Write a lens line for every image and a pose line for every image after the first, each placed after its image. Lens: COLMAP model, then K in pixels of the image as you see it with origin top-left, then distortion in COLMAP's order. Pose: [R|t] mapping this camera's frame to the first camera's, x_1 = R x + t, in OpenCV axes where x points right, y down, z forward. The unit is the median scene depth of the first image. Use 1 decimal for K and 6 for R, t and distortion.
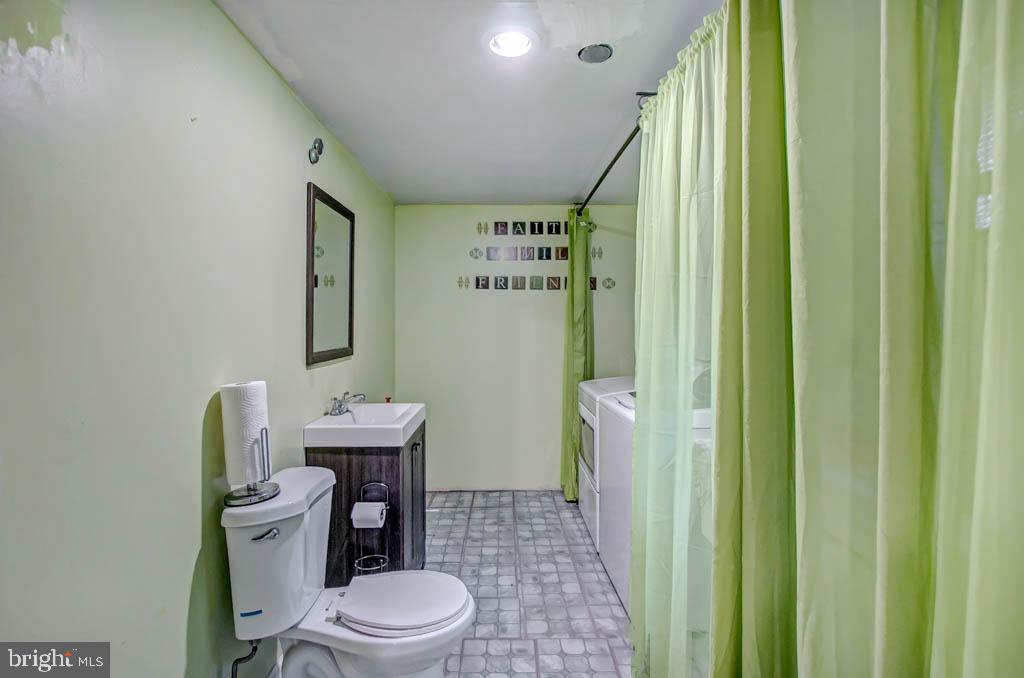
lens RADIAL K [[480.4, 0, 512.2], [0, 480.4, 335.2], [0, 0, 1]] dist [-0.021870, 0.003657]
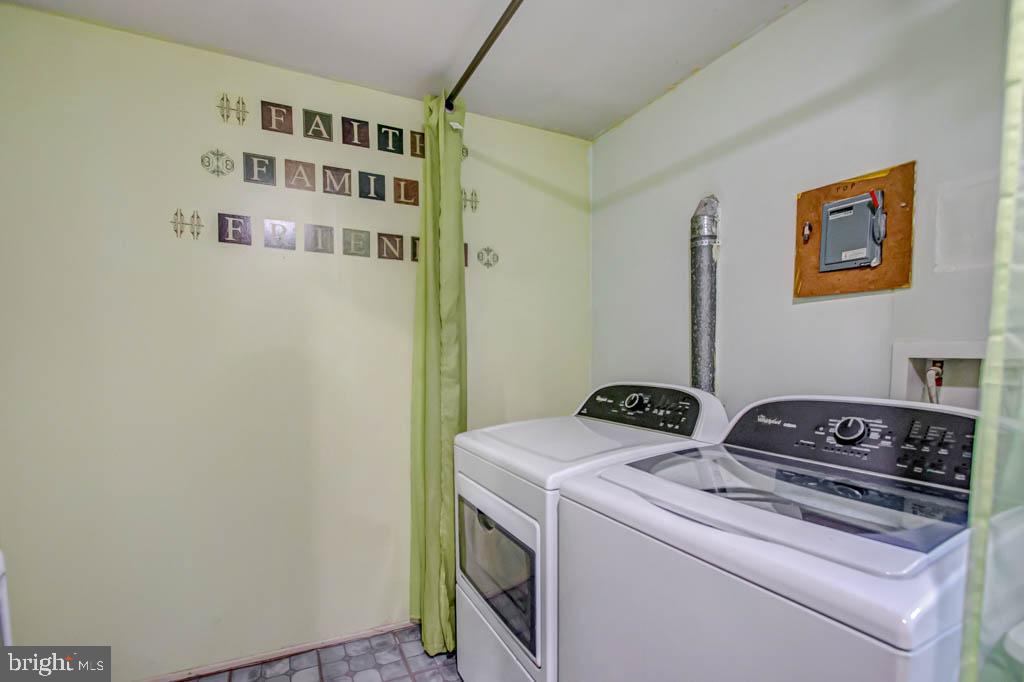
lens RADIAL K [[480.4, 0, 524.6], [0, 480.4, 393.5], [0, 0, 1]] dist [-0.021870, 0.003657]
pose [[0.898220, -0.024177, 0.438880, -0.015984], [-0.000382, 0.998443, 0.055785, 0.023356], [-0.439545, -0.050275, 0.896812, 0.457842]]
